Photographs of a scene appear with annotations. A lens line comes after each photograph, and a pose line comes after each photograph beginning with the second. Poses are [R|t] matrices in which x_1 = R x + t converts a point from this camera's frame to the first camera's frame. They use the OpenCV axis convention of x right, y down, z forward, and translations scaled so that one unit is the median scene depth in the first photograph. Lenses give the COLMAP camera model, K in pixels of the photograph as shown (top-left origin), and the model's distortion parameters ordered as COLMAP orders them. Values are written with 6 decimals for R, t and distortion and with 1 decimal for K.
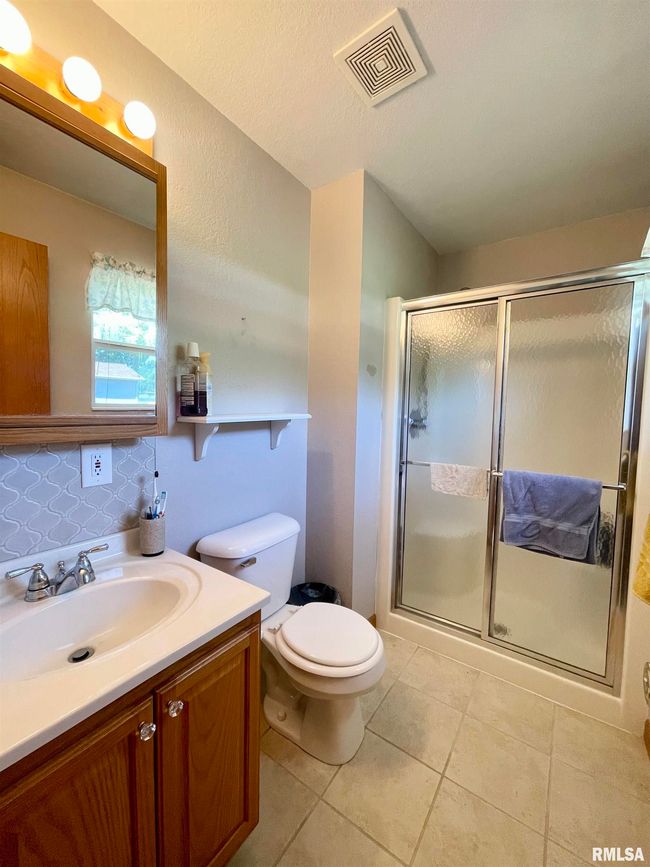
lens RADIAL K [[349.2, 0, 326.0], [0, 349.2, 431.4], [0, 0, 1]] dist [0.000007, -0.000086]
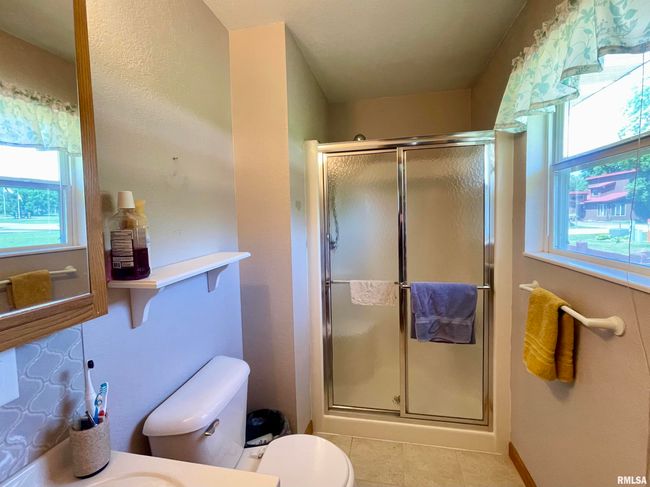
lens RADIAL K [[287.5, 0, 322.7], [0, 287.5, 231.6], [0, 0, 1]] dist [-0.000388, 0.002084]
pose [[0.913631, -0.069489, 0.400563, -0.208137], [0.071920, 0.997370, 0.008982, -0.117148], [-0.400133, 0.020602, 0.916225, 0.168517]]
